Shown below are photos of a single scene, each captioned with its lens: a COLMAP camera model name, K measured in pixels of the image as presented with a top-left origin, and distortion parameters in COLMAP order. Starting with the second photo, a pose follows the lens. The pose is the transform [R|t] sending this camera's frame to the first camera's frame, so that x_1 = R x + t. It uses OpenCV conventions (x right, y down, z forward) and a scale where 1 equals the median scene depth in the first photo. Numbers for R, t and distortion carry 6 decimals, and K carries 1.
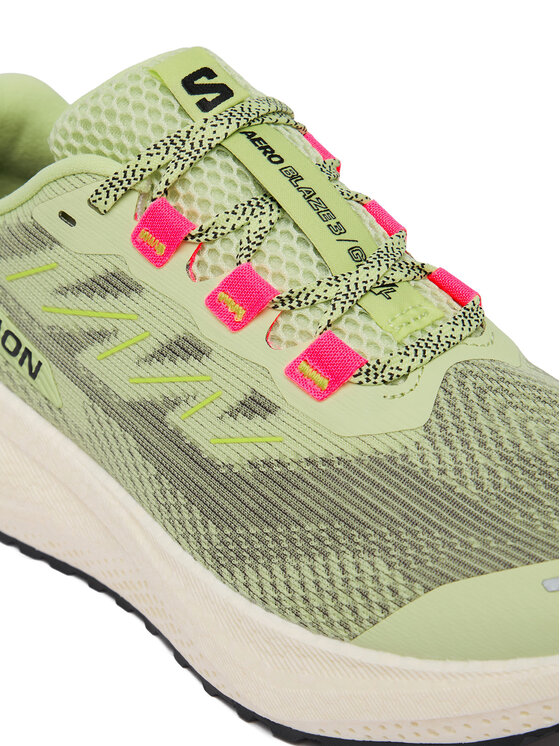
lens RADIAL K [[1840.2, 0, 279.3], [0, 1840.2, 372.8], [0, 0, 1]] dist [-0.277221, 0.000000]
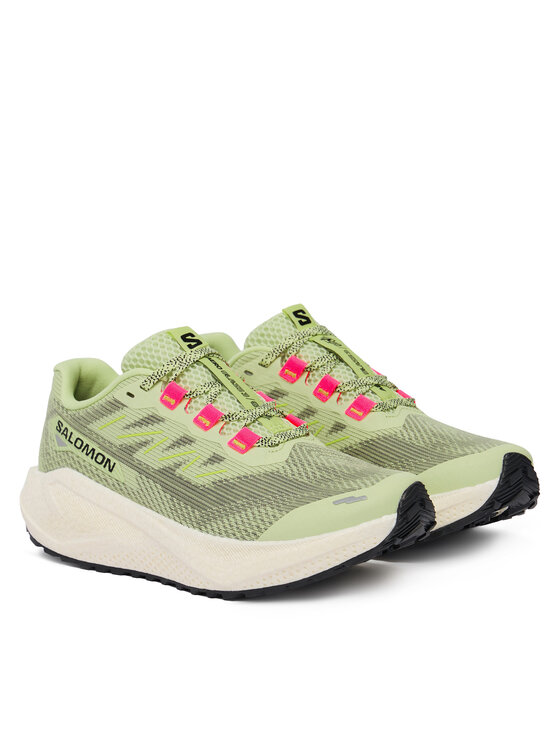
lens RADIAL K [[2199.5, 0, 280.4], [0, 2199.5, 373.0], [0, 0, 1]] dist [0.011750, 0.000000]
pose [[0.997954, 0.002432, 0.063883, -0.108339], [0.018007, 0.948122, -0.317396, 0.799929], [-0.061341, 0.317897, 0.946139, -1.699375]]
